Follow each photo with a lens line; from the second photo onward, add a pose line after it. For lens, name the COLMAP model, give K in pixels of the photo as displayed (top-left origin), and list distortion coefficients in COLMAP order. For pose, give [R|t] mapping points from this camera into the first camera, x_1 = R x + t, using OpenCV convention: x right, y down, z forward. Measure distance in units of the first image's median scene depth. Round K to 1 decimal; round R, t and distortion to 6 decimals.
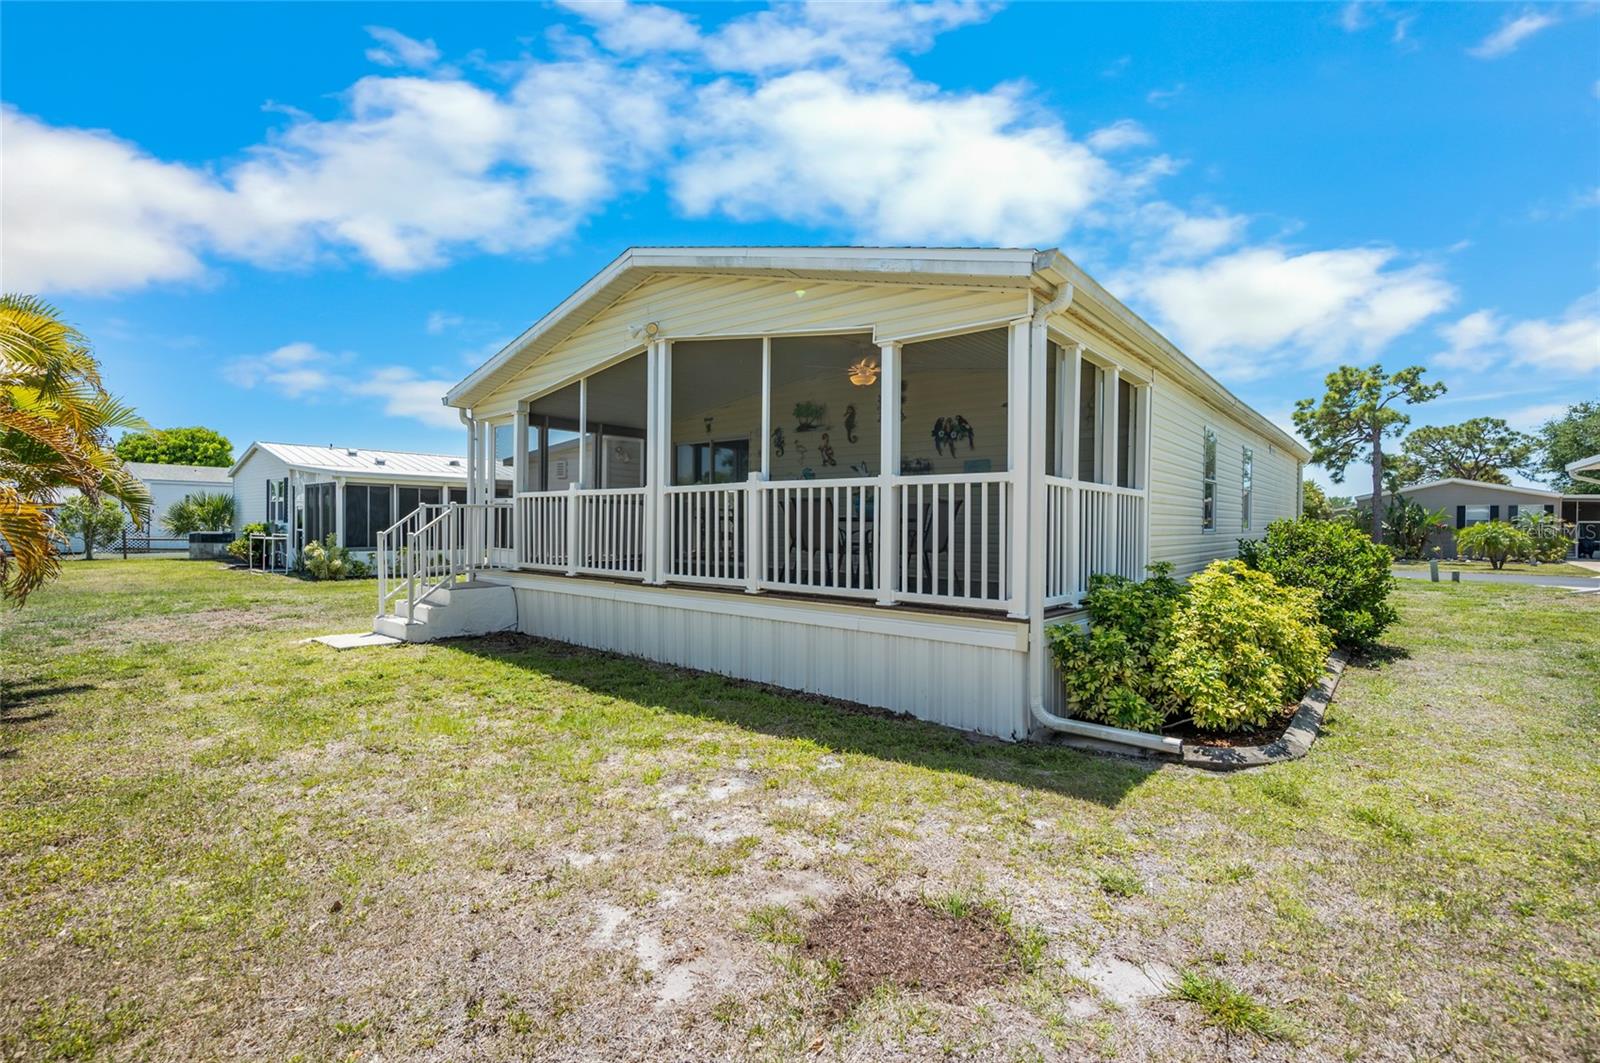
lens RADIAL K [[721.6, 0, 797.0], [0, 721.6, 533.3], [0, 0, 1]] dist [-0.000317, 0.000218]
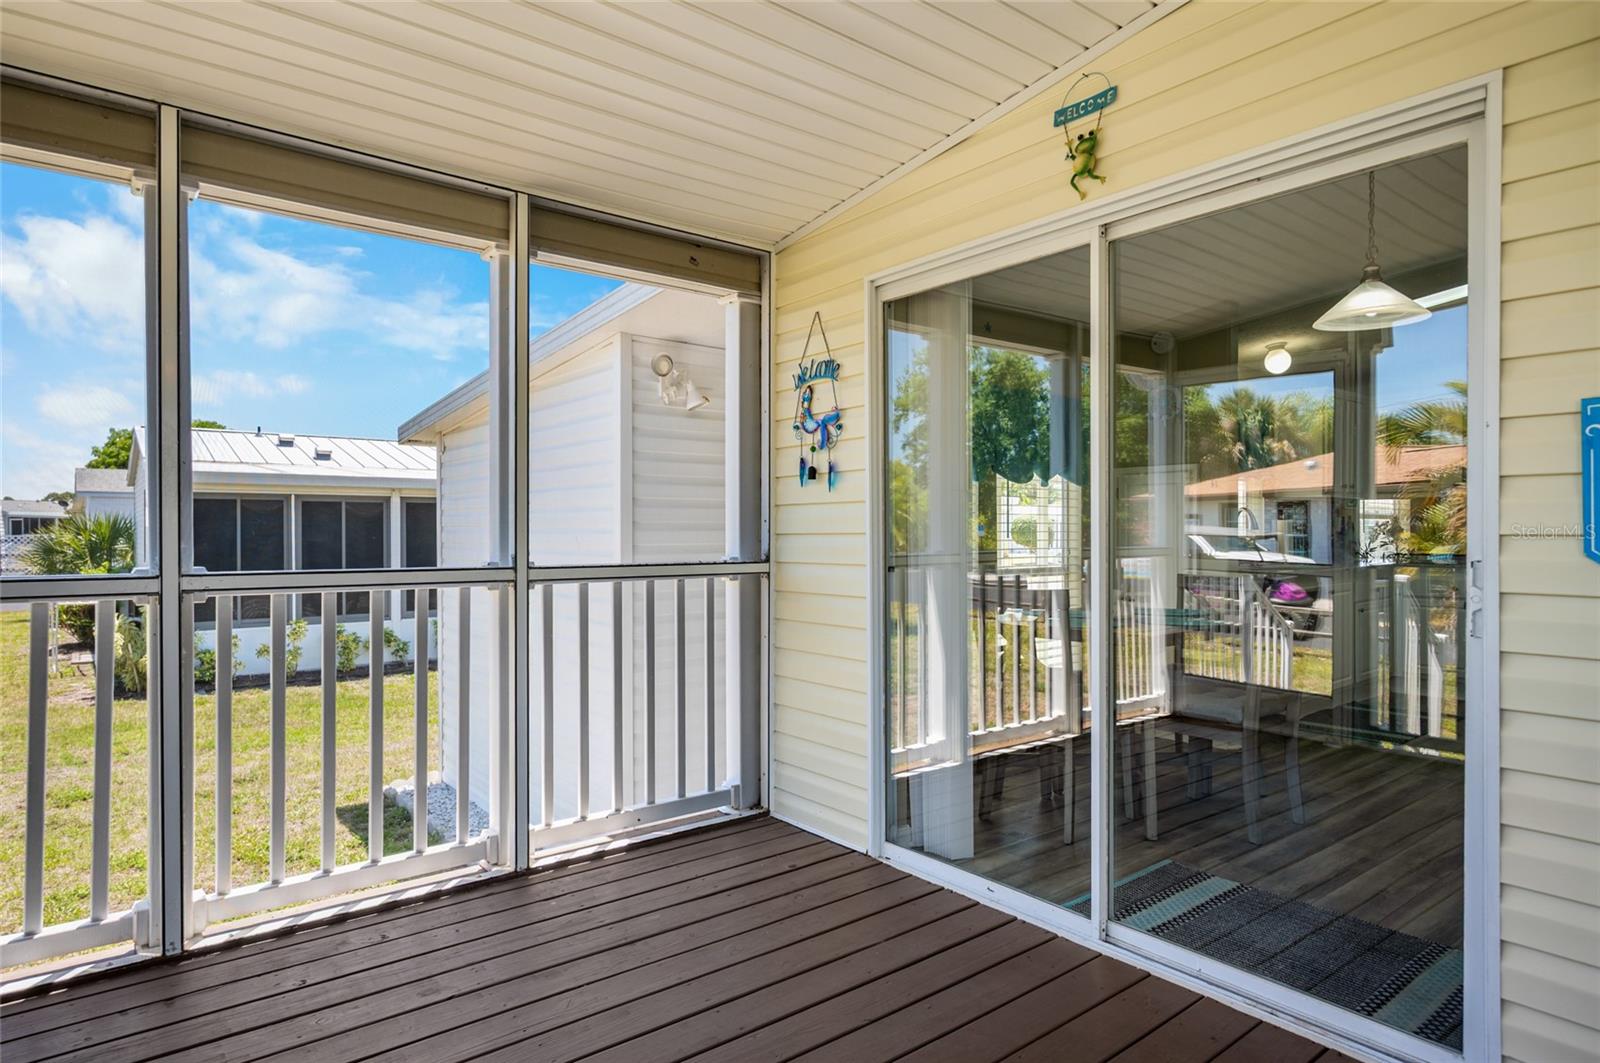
lens RADIAL K [[904.7, 0, 800.0], [0, 904.7, 531.5], [0, 0, 1]] dist [-0.000237, -0.000052]
pose [[0.978908, -0.009280, -0.204090, -0.073025], [0.006664, 0.999887, -0.013501, -0.027650], [0.204193, 0.011856, 0.978859, 0.390047]]
